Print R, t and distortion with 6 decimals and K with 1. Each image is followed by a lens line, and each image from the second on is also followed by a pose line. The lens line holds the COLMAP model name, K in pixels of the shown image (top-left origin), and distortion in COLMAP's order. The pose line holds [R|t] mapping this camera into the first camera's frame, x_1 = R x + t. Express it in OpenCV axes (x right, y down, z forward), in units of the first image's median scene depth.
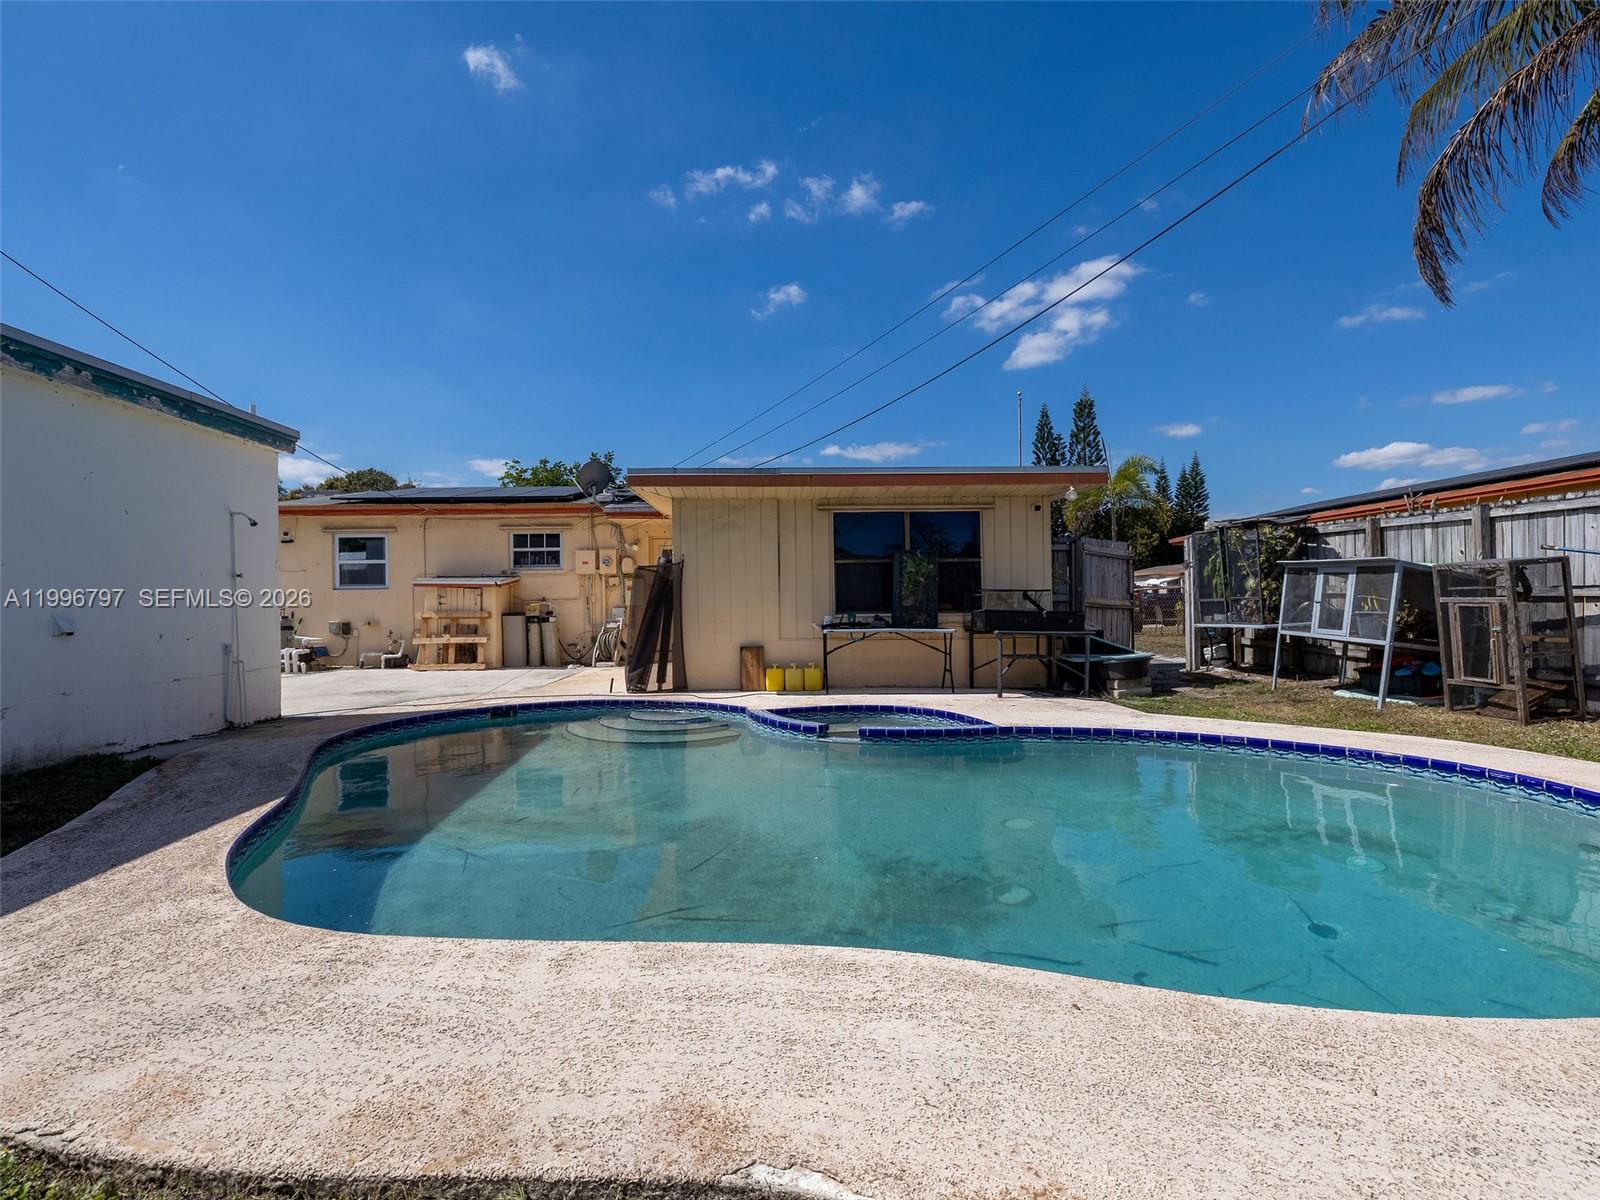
lens RADIAL K [[757.3, 0, 805.1], [0, 757.3, 599.0], [0, 0, 1]] dist [-0.000969, -0.000126]
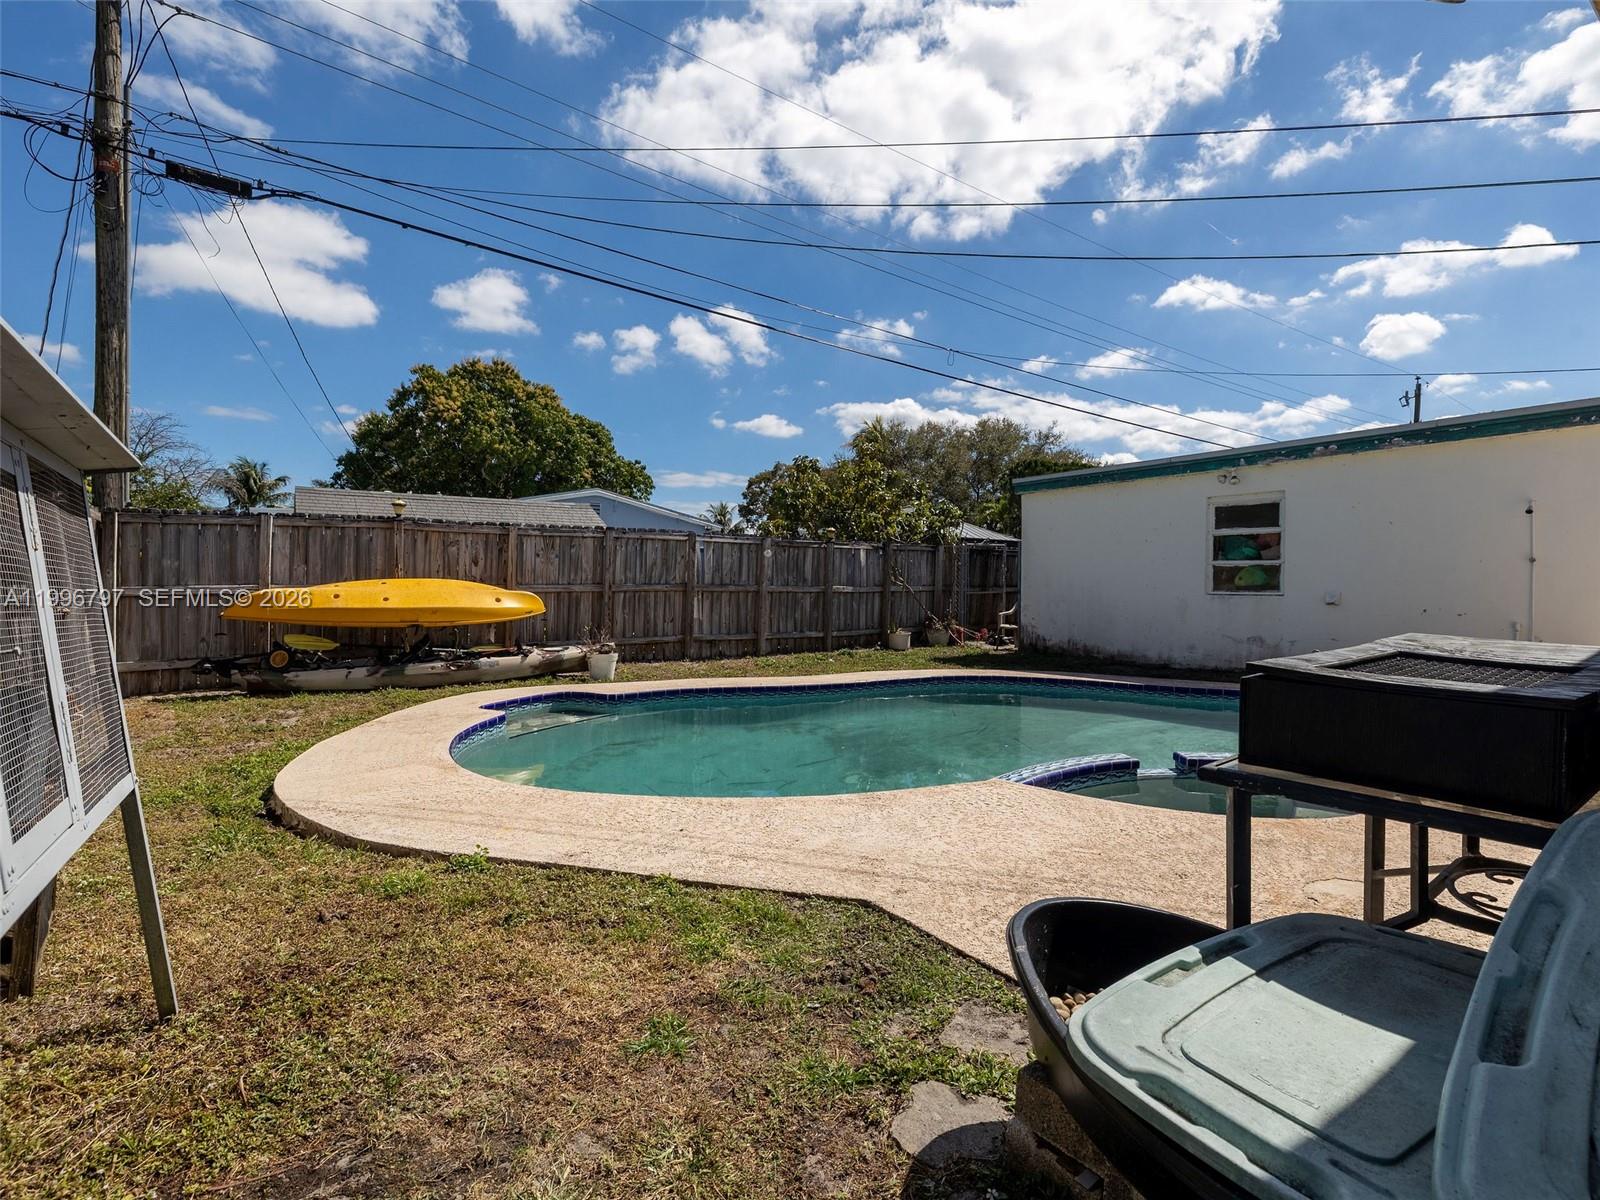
lens RADIAL K [[761.3, 0, 800.0], [0, 761.3, 600.0], [0, 0, 1]] dist [0.000409, -0.000432]
pose [[-0.839628, 0.020944, -0.542758, 0.533215], [0.009660, 0.999674, 0.023631, -0.007863], [0.543076, 0.014598, -0.839556, 1.008922]]
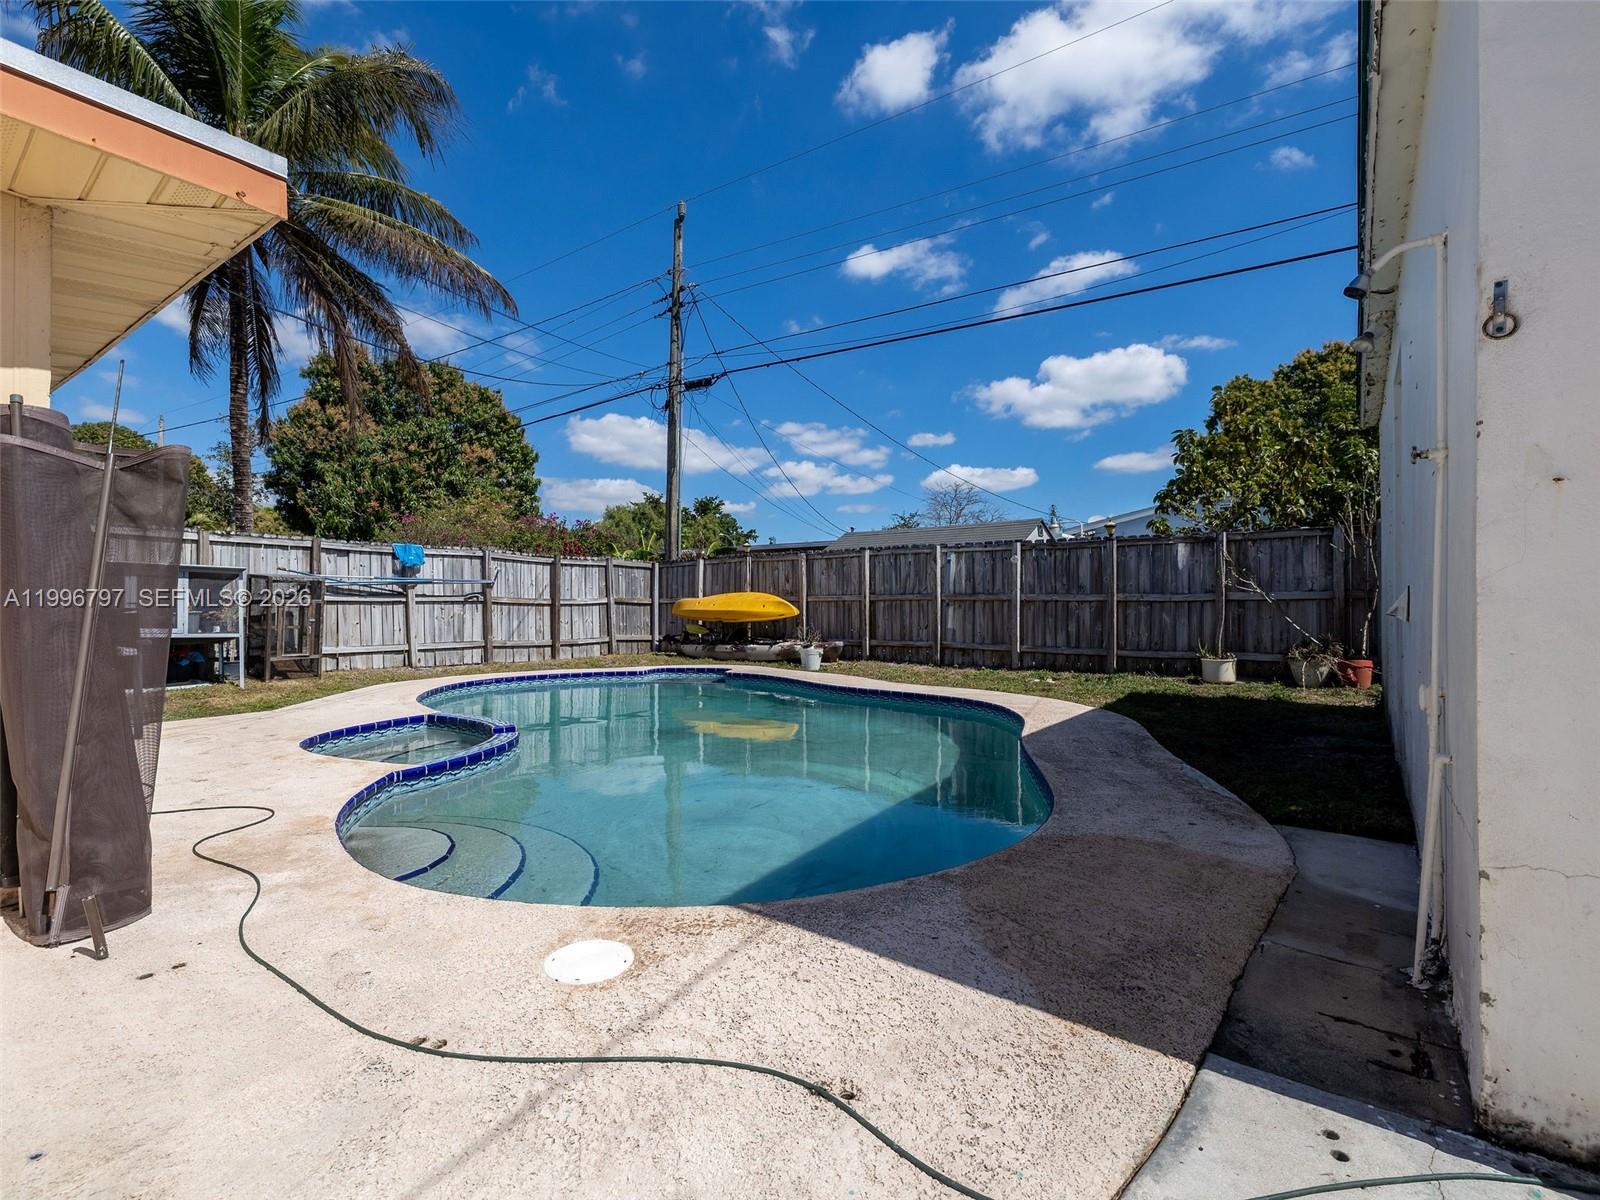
lens RADIAL K [[755.9, 0, 793.1], [0, 755.9, 595.8], [0, 0, 1]] dist [0.004969, -0.000262]
pose [[-0.770618, 0.020198, 0.636977, -0.556925], [0.009639, 0.999753, -0.020039, 0.019691], [-0.637225, -0.009303, -0.770622, 1.033298]]
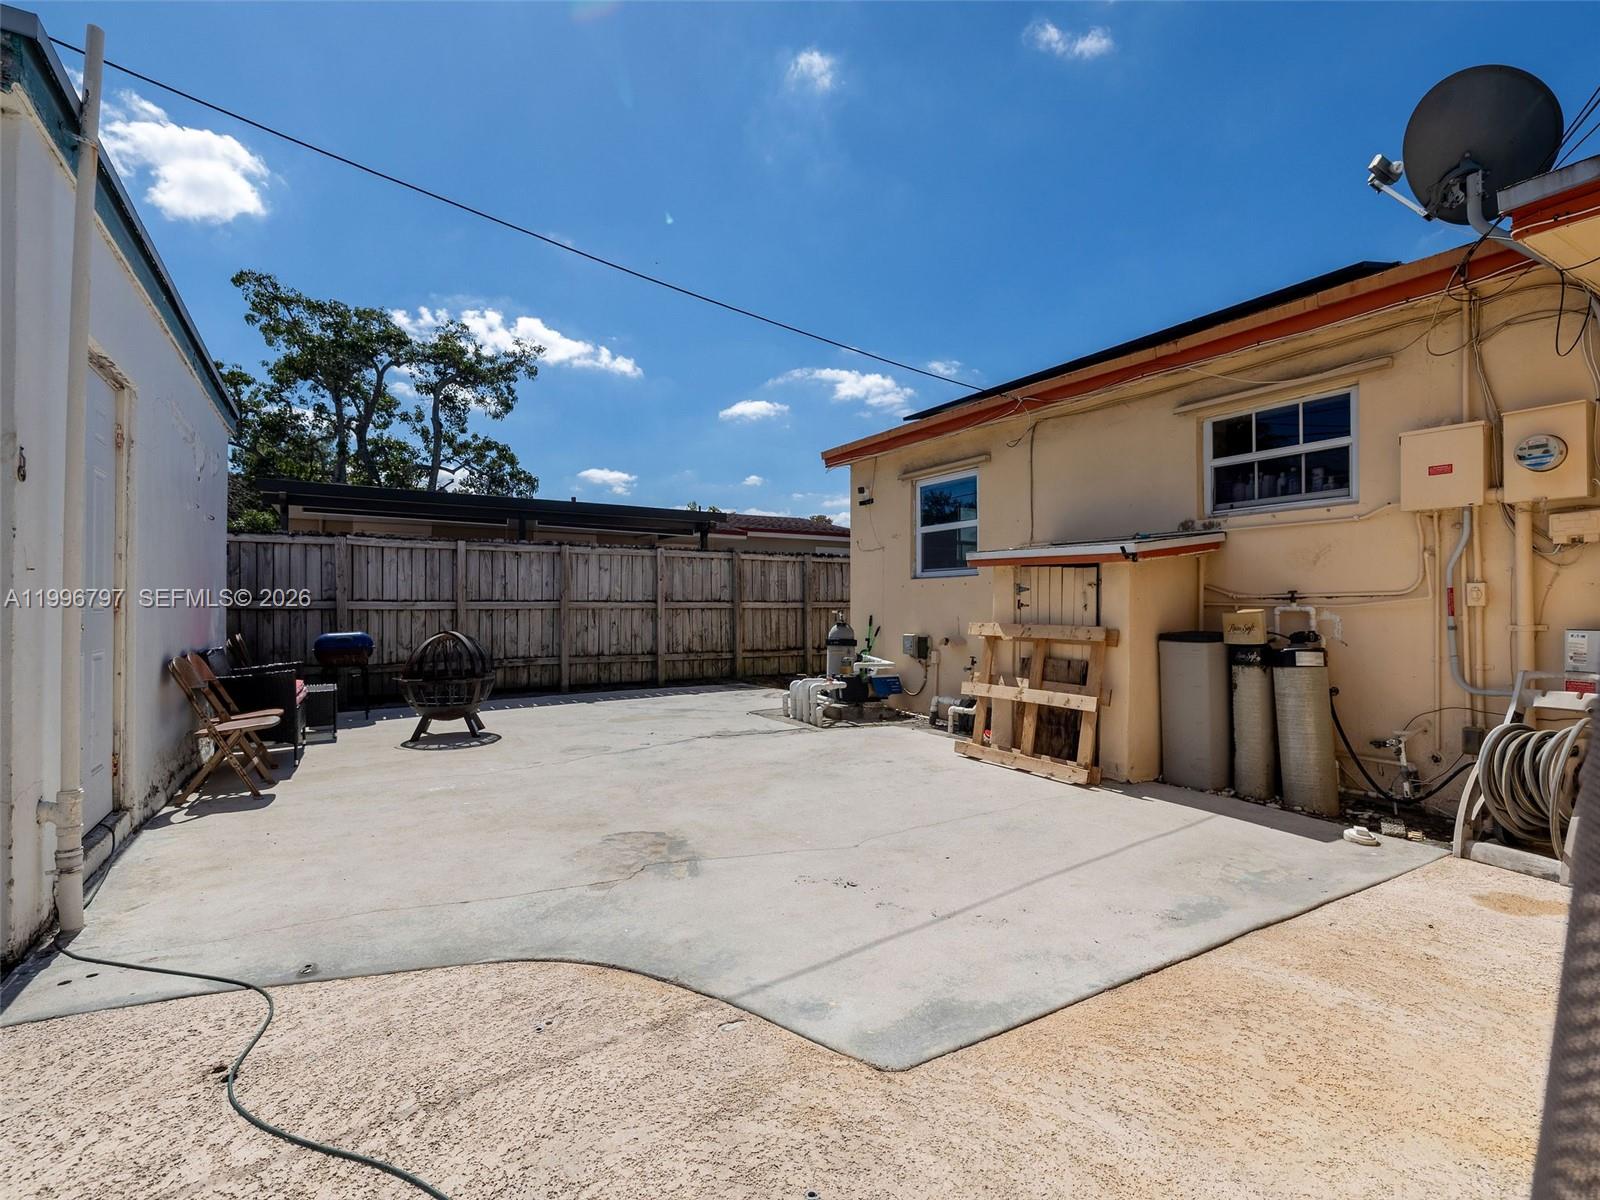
lens RADIAL K [[769.9, 0, 795.0], [0, 769.9, 598.9], [0, 0, 1]] dist [-0.001169, -0.000586]
pose [[0.471851, 0.005682, -0.881660, -0.213967], [-0.006238, 0.999976, 0.003106, 0.002685], [0.881656, 0.004035, 0.471875, 0.933813]]
